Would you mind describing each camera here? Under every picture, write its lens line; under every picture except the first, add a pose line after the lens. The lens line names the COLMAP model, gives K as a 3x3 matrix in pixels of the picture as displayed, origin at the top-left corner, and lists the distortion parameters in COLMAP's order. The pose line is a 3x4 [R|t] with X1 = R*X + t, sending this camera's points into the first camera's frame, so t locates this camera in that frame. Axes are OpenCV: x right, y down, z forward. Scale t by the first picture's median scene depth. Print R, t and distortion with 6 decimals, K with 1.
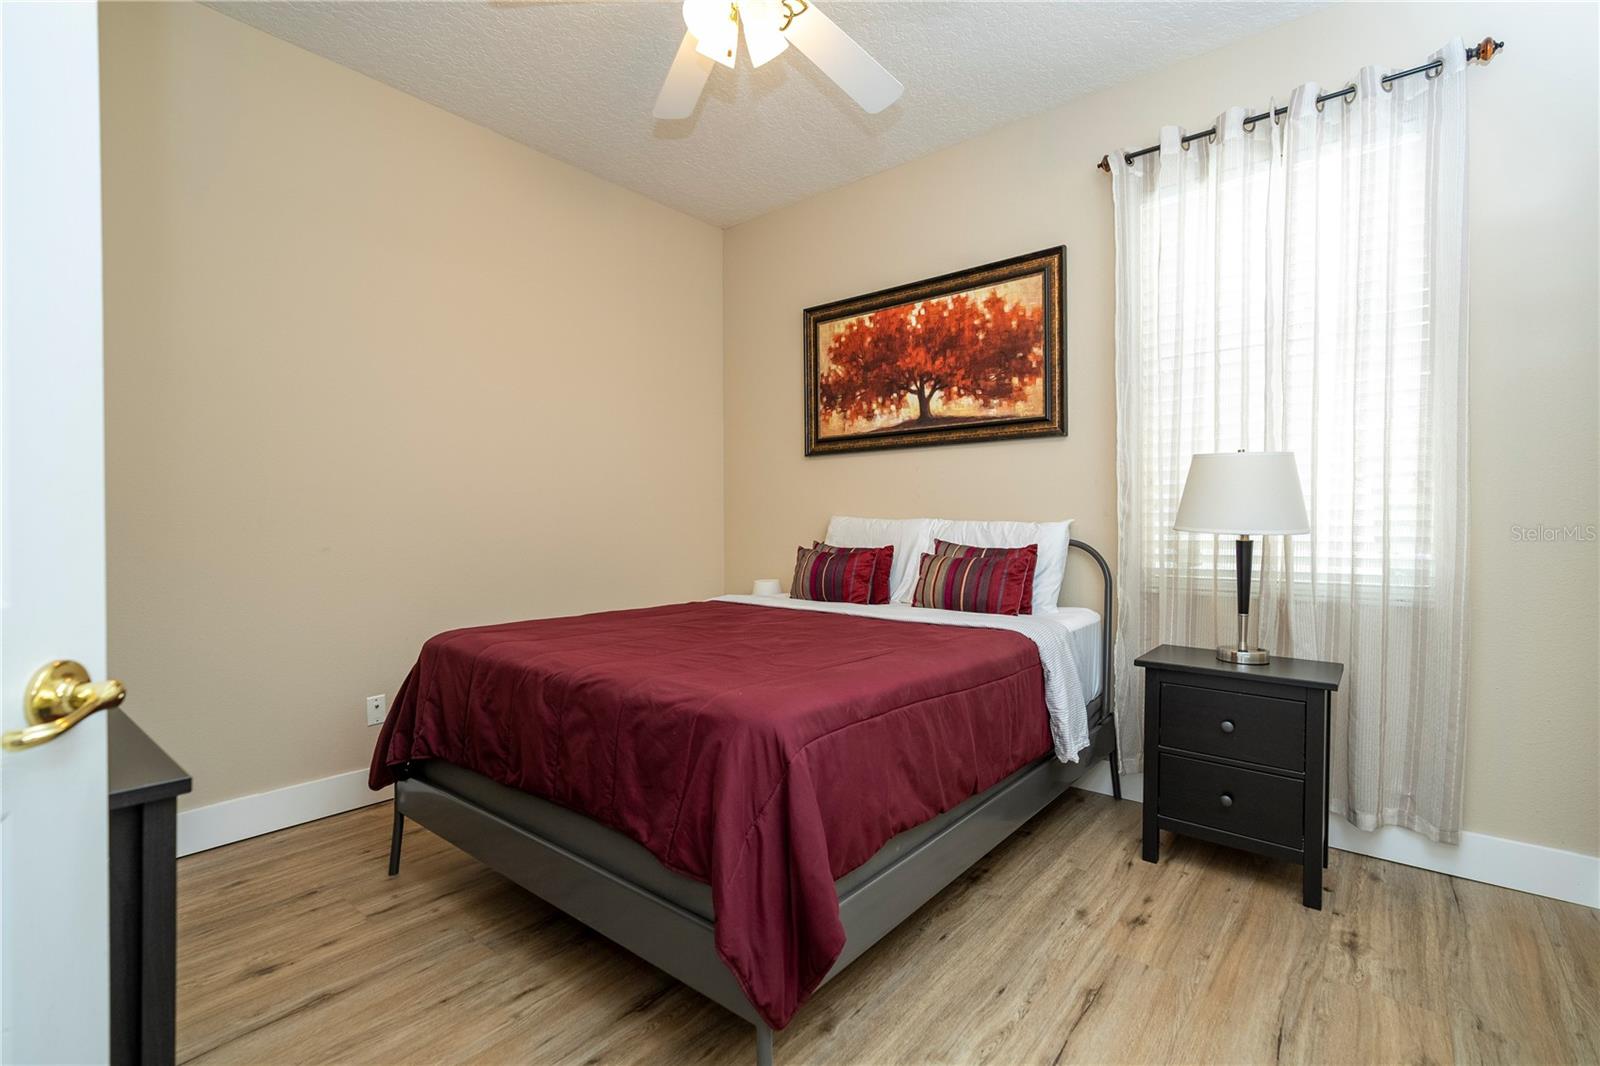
lens RADIAL K [[728.4, 0, 806.1], [0, 728.4, 532.2], [0, 0, 1]] dist [-0.004216, 0.002769]
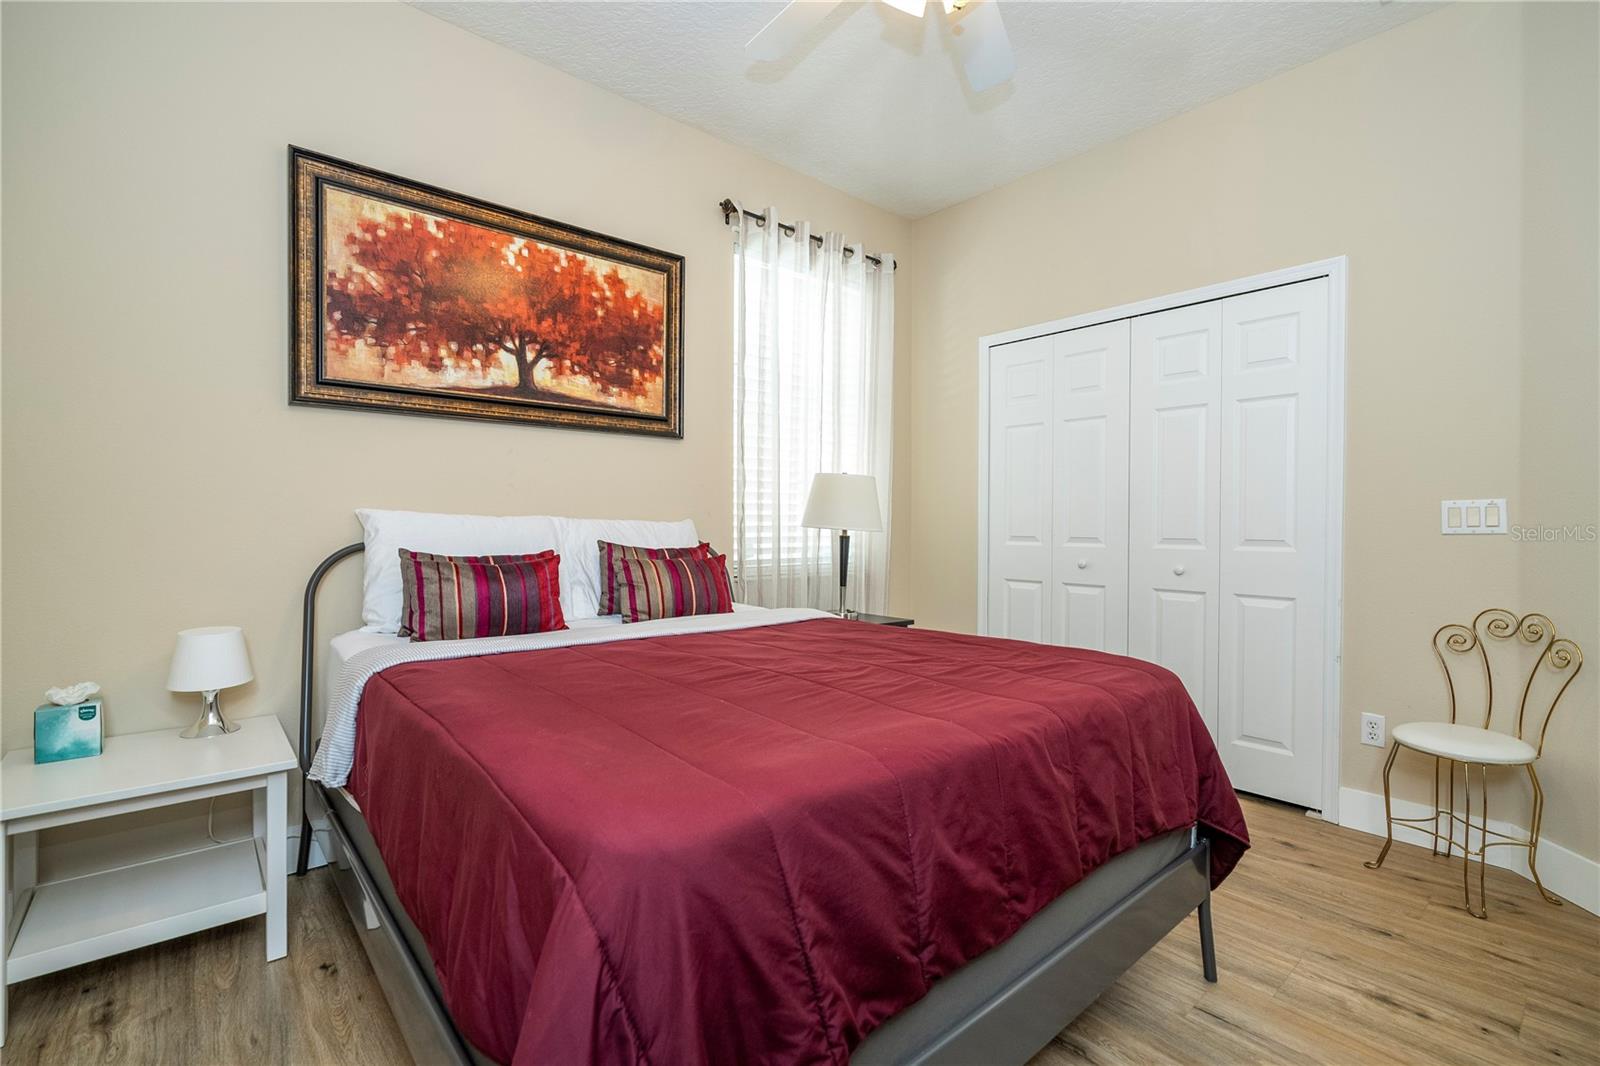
lens RADIAL K [[728.4, 0, 801.1], [0, 728.4, 527.2], [0, 0, 1]] dist [-0.004216, 0.002769]
pose [[0.157301, 0.000896, 0.987550, -0.573321], [0.010078, 0.999946, -0.002512, -0.001960], [-0.987499, 0.010348, 0.157283, 0.593184]]
